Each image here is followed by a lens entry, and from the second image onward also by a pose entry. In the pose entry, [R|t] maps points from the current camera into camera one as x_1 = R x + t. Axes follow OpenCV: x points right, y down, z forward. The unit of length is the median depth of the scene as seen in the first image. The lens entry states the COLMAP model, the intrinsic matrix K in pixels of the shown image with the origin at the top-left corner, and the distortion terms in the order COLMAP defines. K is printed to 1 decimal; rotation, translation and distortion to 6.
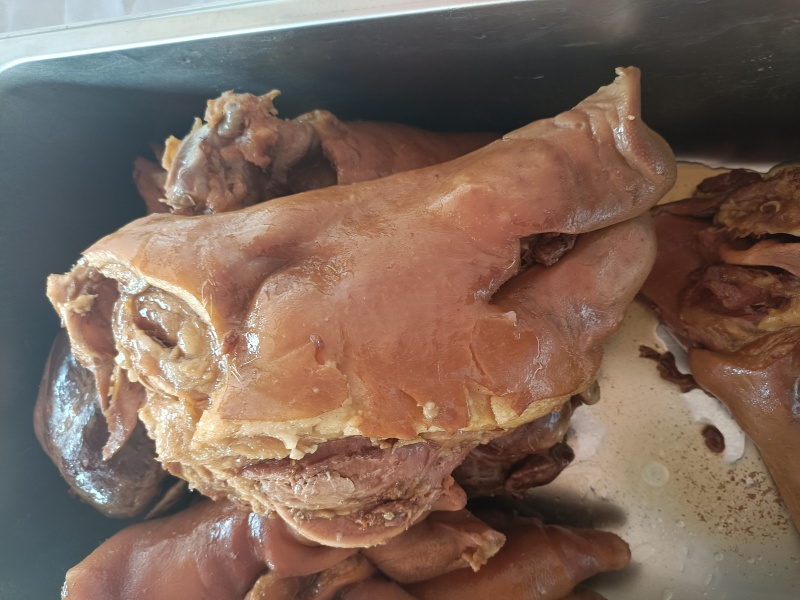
lens RADIAL K [[630.1, 0, 397.6], [0, 630.1, 312.6], [0, 0, 1]] dist [0.010407, -0.045686]
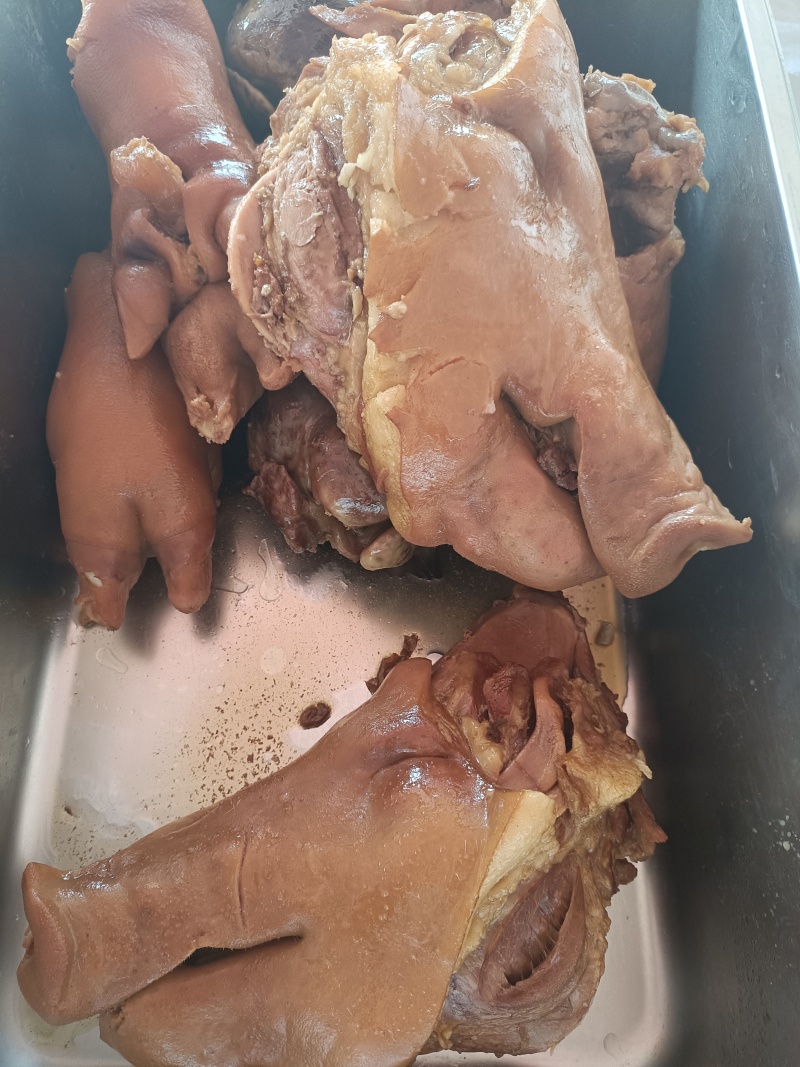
lens RADIAL K [[840.4, 0, 382.0], [0, 840.4, 546.6], [0, 0, 1]] dist [0.010407, -0.045686]
pose [[0.012903, 0.999265, -0.036090, 0.403147], [-0.998084, 0.010687, -0.060935, 0.229787], [-0.060505, 0.036807, 0.997489, -0.218854]]
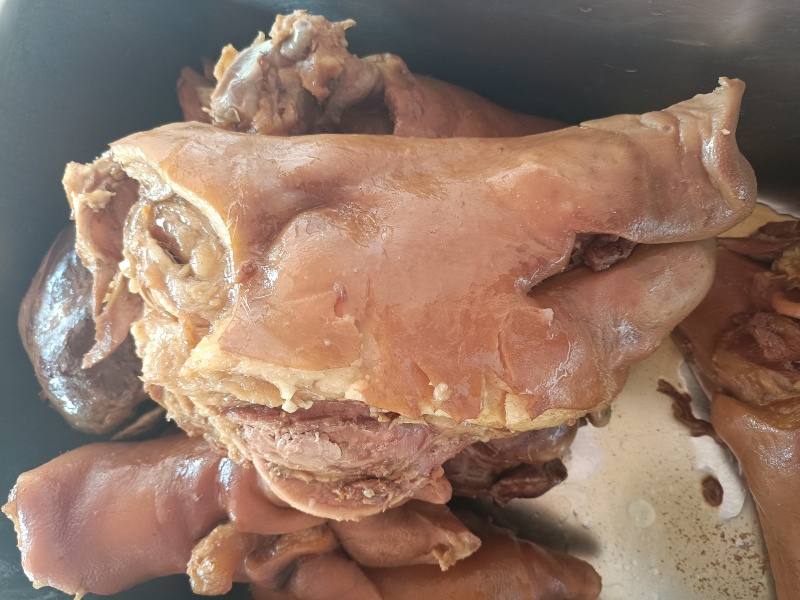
lens RADIAL K [[630.1, 0, 395.2], [0, 630.1, 312.8], [0, 0, 1]] dist [0.010407, -0.045686]
pose [[0.974493, 0.224383, 0.004009, -0.039759], [-0.224418, 0.974280, 0.020396, 0.033645], [0.000671, -0.020775, 0.999784, 0.069543]]
